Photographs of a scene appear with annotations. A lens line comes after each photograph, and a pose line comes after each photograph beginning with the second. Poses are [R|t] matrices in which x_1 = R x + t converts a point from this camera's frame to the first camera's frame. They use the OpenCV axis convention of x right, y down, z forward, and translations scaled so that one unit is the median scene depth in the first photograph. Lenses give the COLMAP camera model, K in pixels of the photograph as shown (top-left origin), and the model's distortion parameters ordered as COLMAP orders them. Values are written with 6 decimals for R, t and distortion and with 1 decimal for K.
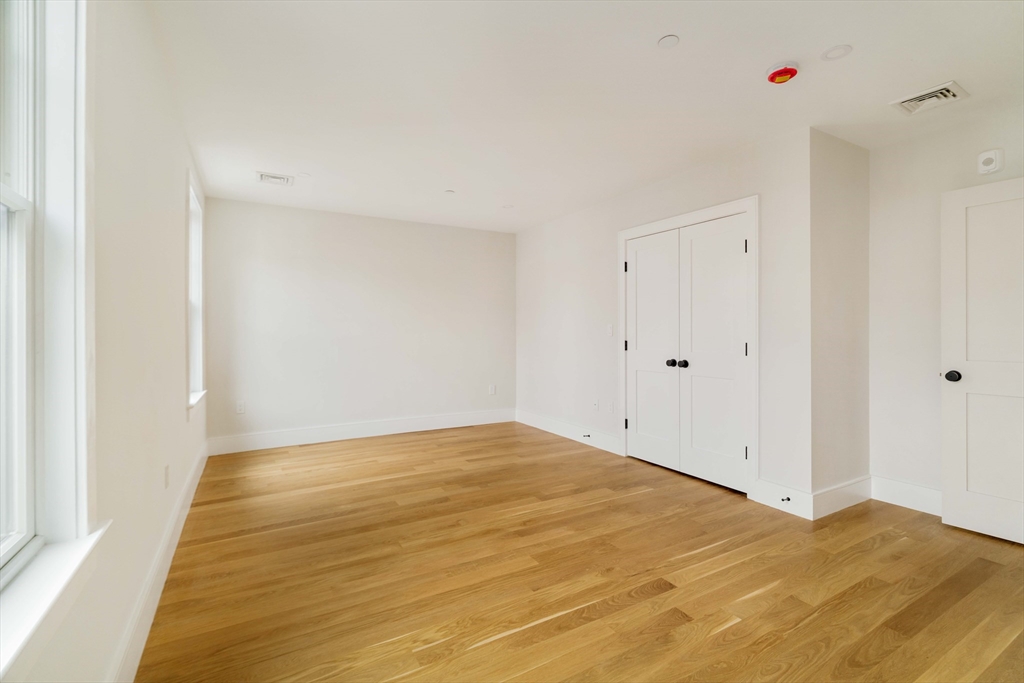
lens RADIAL K [[461.0, 0, 510.3], [0, 461.0, 336.1], [0, 0, 1]] dist [-0.011400, 0.002606]
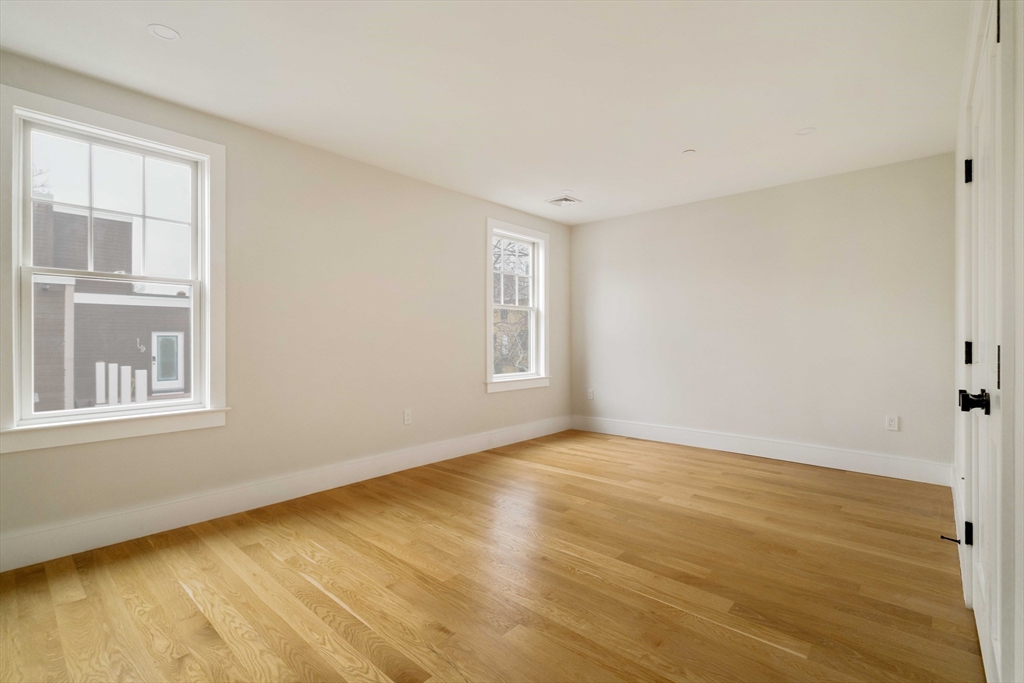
lens RADIAL K [[461.0, 0, 515.8], [0, 461.0, 337.8], [0, 0, 1]] dist [-0.011400, 0.002606]
pose [[0.322290, 0.001226, -0.946640, 0.817414], [-0.006192, 0.999981, -0.000813, 0.017085], [0.946621, 0.006123, 0.322291, 0.722463]]
